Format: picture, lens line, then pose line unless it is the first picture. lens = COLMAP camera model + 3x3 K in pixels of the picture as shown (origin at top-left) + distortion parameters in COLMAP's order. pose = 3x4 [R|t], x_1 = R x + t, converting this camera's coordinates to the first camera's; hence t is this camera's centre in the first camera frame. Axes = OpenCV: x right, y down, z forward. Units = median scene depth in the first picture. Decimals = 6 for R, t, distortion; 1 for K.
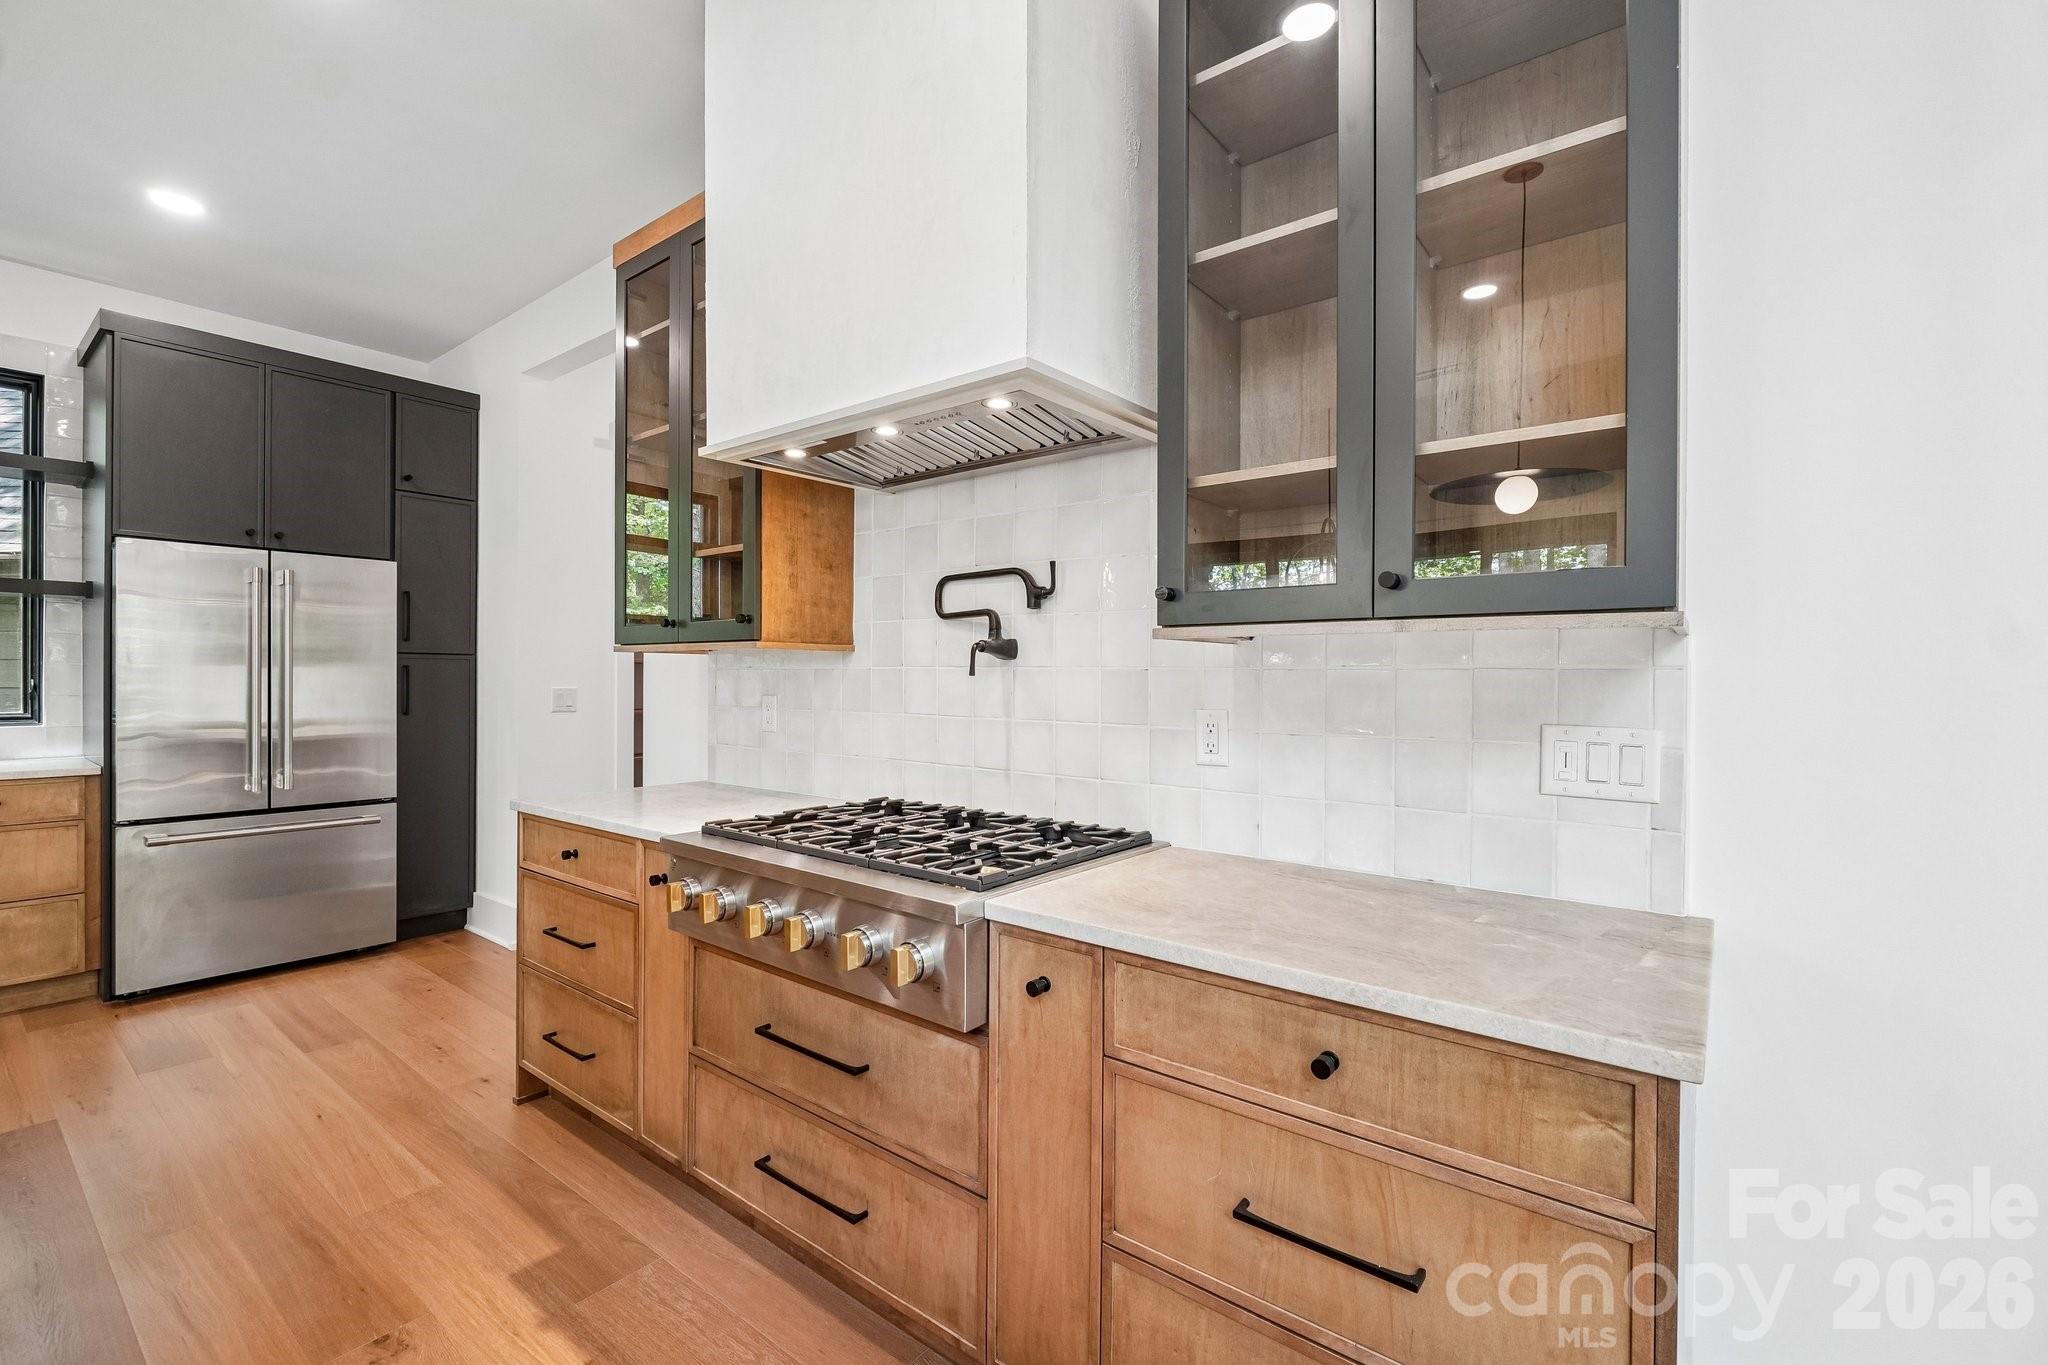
lens RADIAL K [[898.3, 0, 1015.7], [0, 898.3, 681.6], [0, 0, 1]] dist [-0.002748, 0.000146]
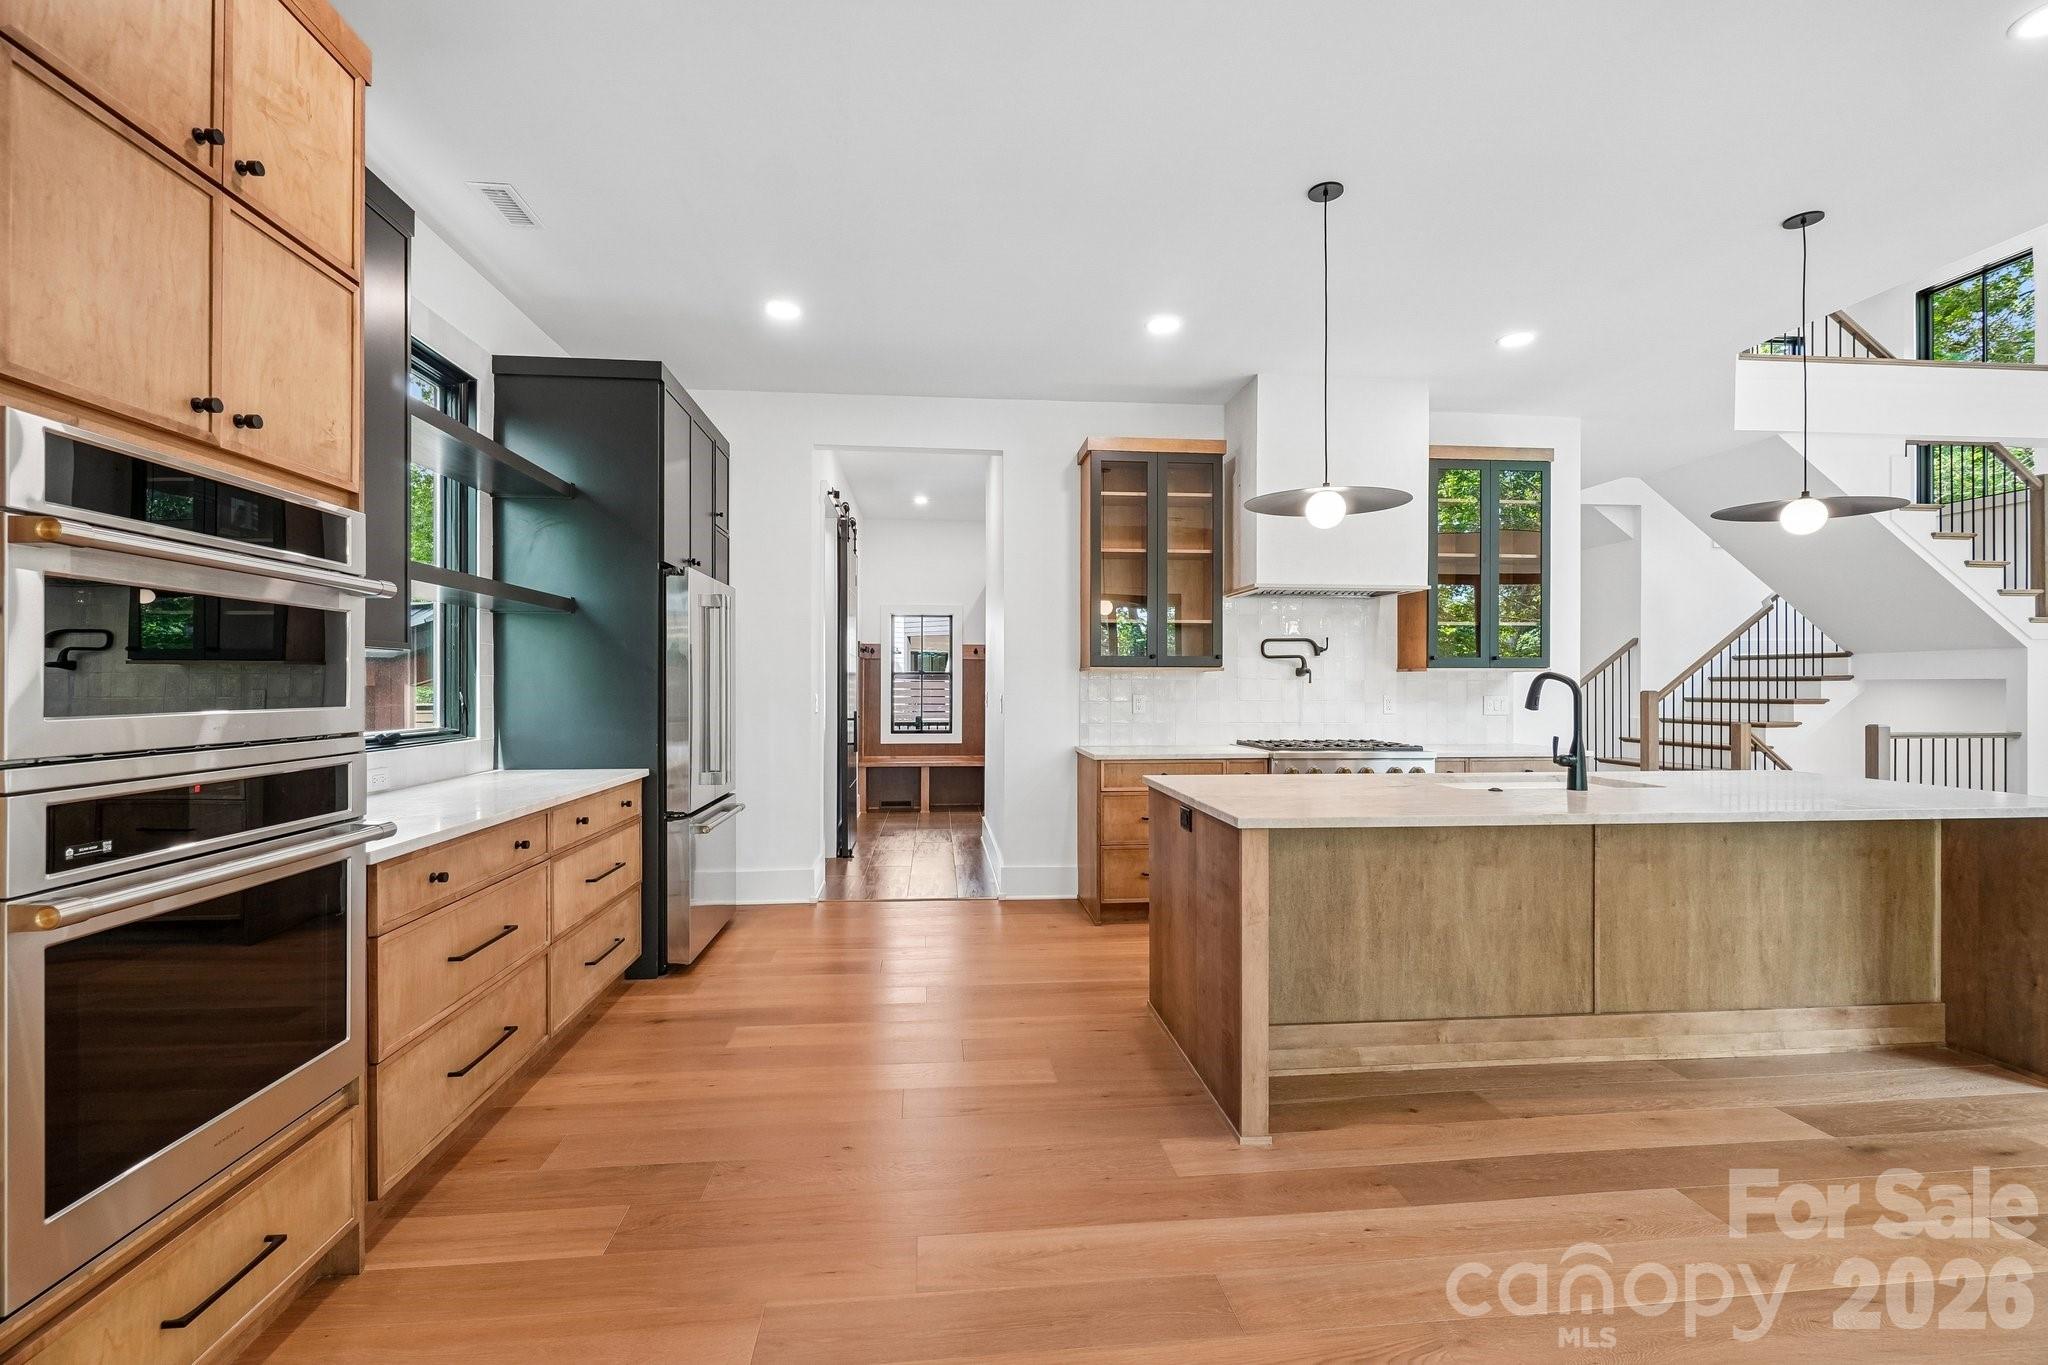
lens RADIAL K [[898.3, 0, 1030.6], [0, 898.3, 681.4], [0, 0, 1]] dist [-0.002748, 0.000146]
pose [[0.709724, -0.004421, 0.704466, -1.661634], [0.007142, 0.999974, -0.000920, -0.010439], [-0.704443, 0.005684, 0.709738, -0.146620]]
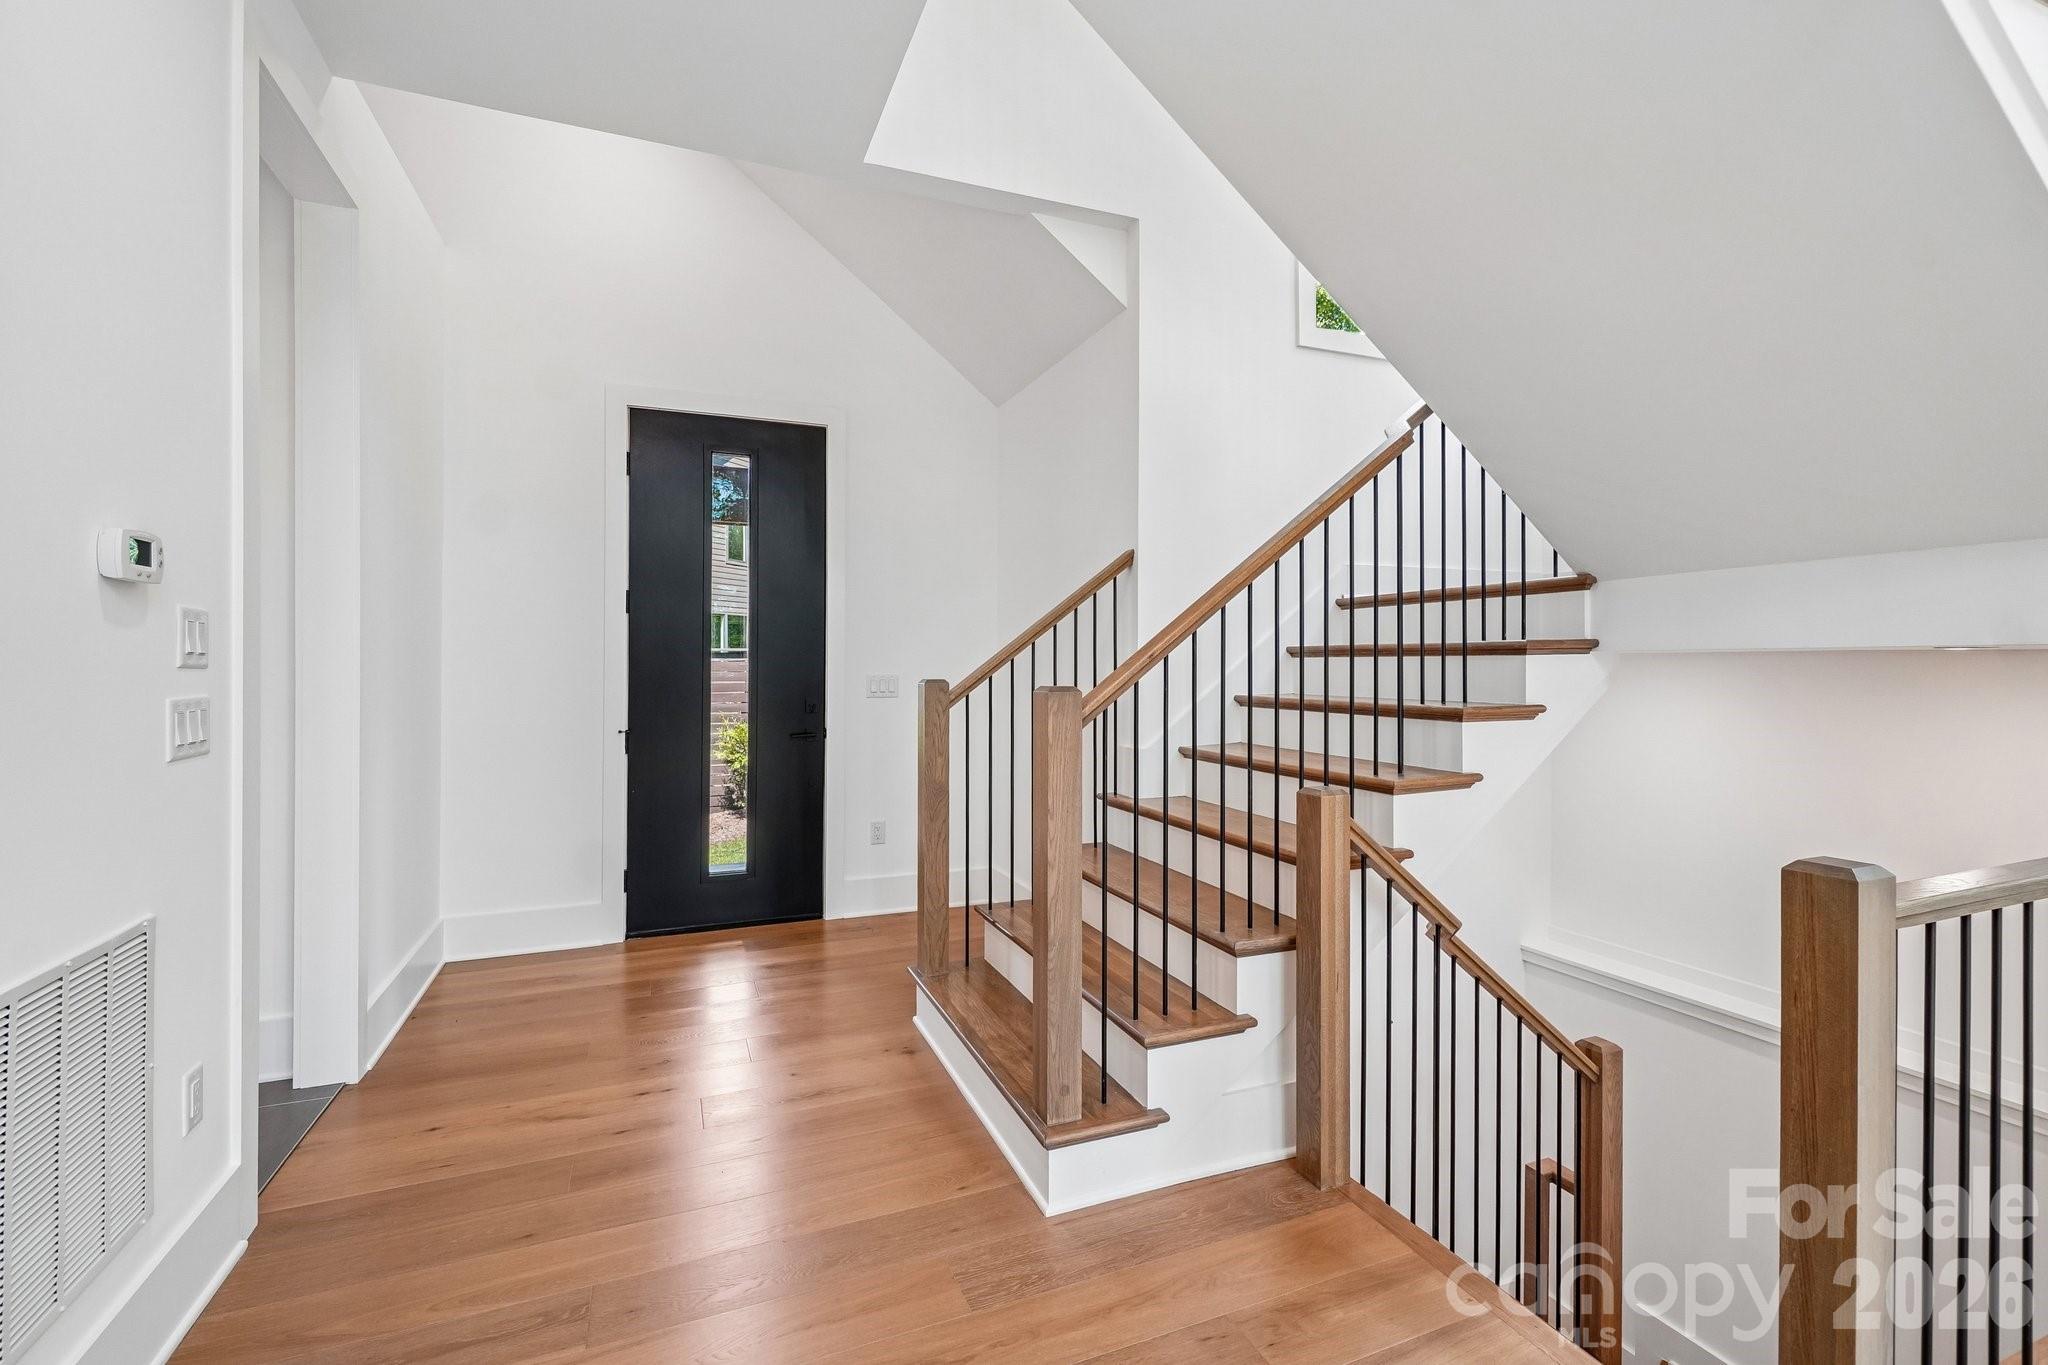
lens RADIAL K [[898.3, 0, 1021.6], [0, 898.3, 662.5], [0, 0, 1]] dist [-0.002748, 0.000146]
pose [[0.491393, -0.006487, 0.870914, 0.579801], [0.006430, 0.999972, 0.003820, 0.002332], [-0.870914, 0.003722, 0.491421, 0.067296]]
